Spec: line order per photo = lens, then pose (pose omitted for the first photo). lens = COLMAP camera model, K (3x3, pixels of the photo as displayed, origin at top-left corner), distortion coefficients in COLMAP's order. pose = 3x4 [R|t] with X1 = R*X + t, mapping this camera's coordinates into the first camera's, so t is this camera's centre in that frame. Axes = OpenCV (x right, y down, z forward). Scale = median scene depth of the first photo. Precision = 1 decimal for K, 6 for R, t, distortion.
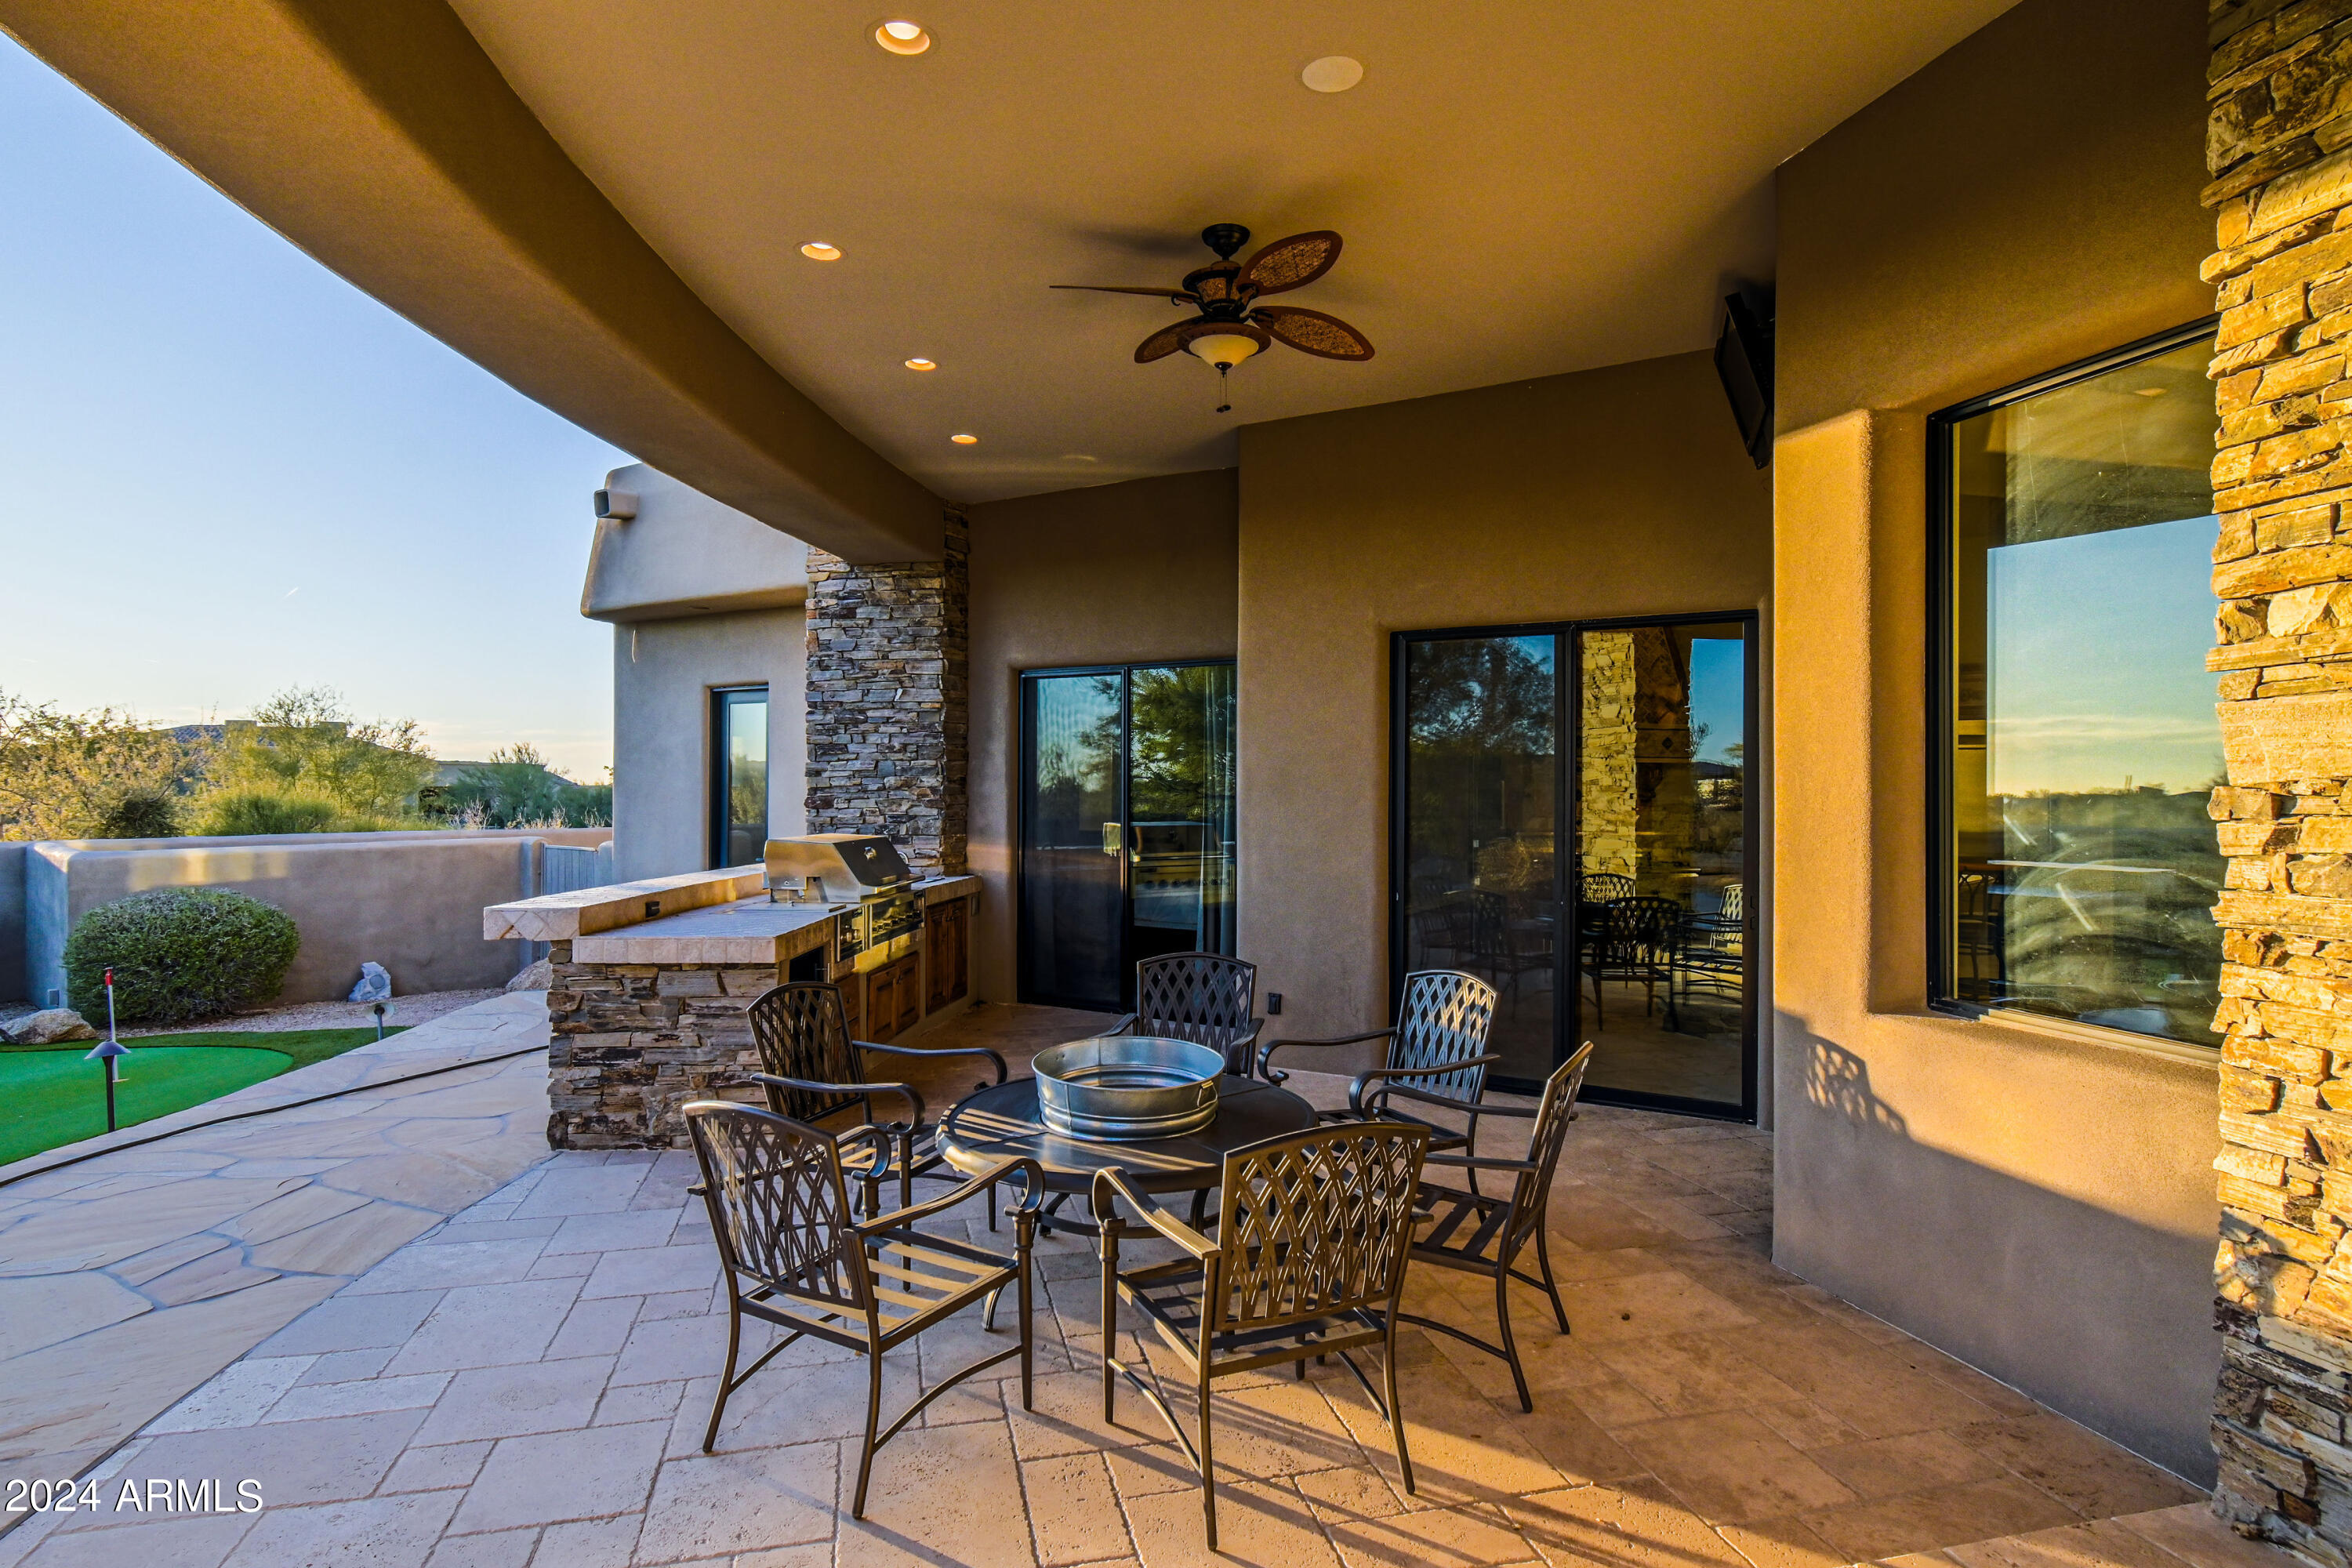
lens RADIAL K [[1252.3, 0, 1176.2], [0, 1252.3, 771.9], [0, 0, 1]] dist [0.003394, 0.001123]
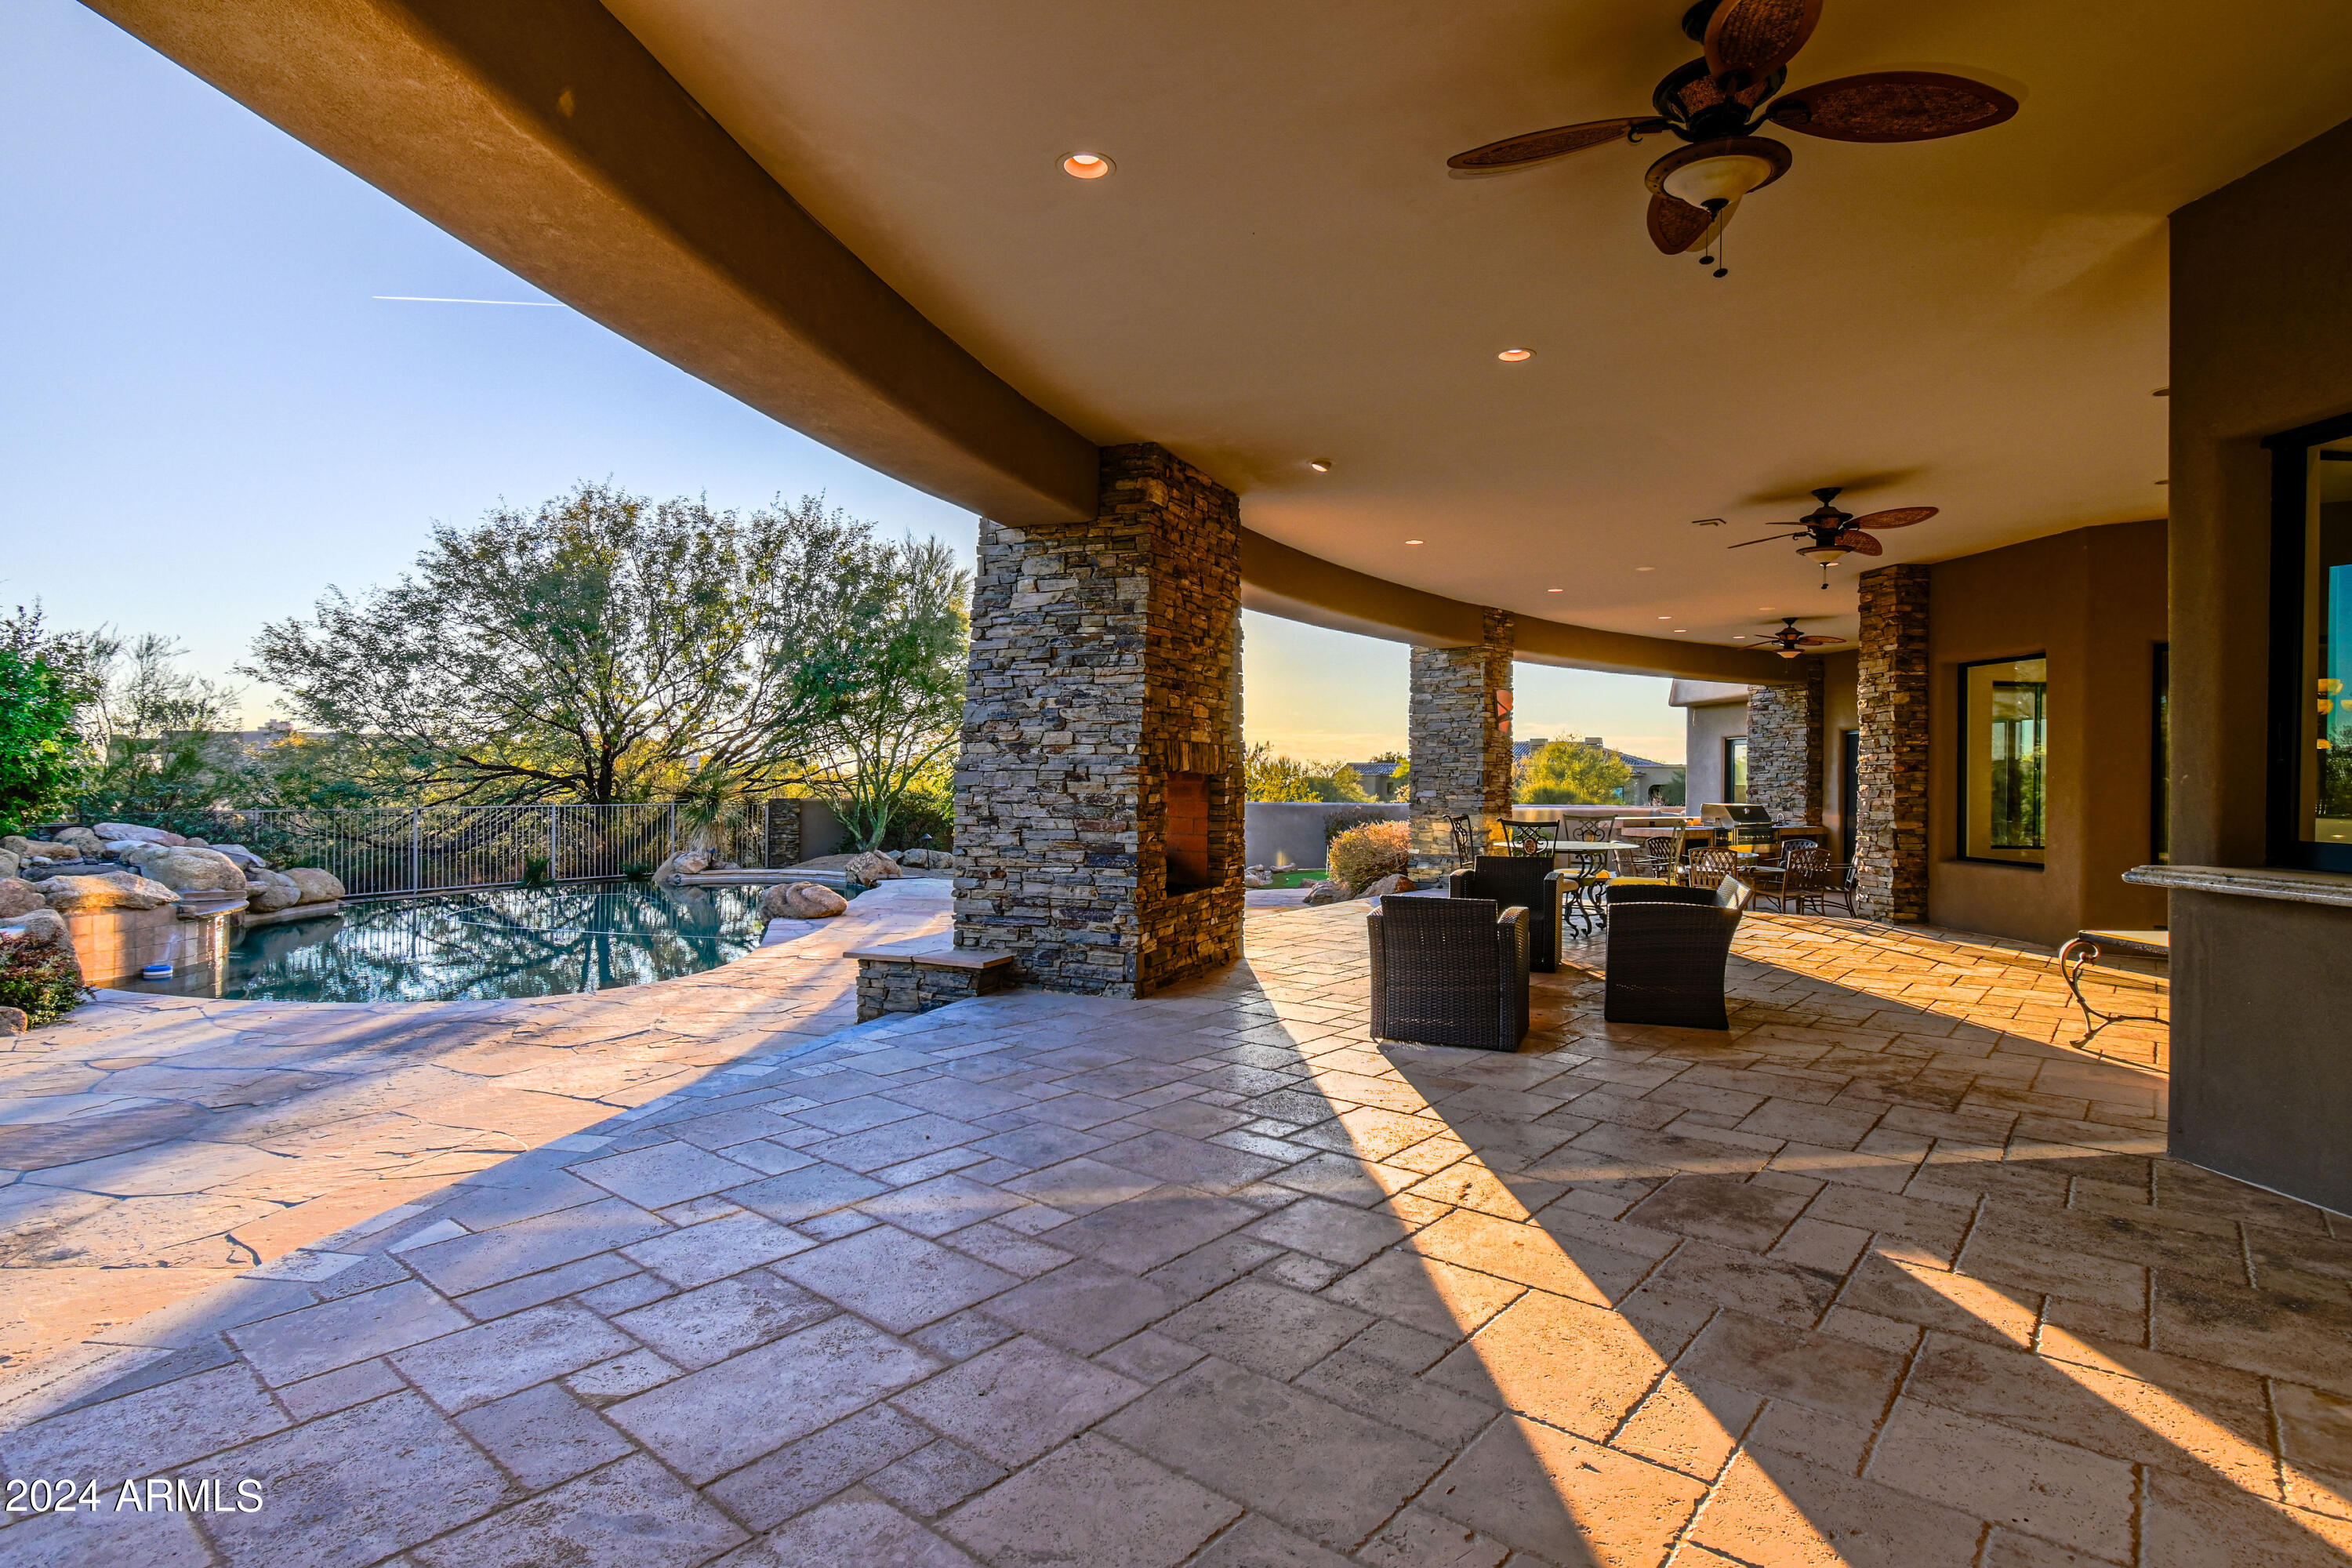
lens RADIAL K [[1172.7, 0, 1177.8], [0, 1172.7, 777.7], [0, 0, 1]] dist [-0.001880, -0.000293]
pose [[0.584432, 0.007123, -0.811411, 0.832830], [-0.005605, 0.999973, 0.004741, -0.005249], [0.811423, 0.001778, 0.584456, -1.091292]]
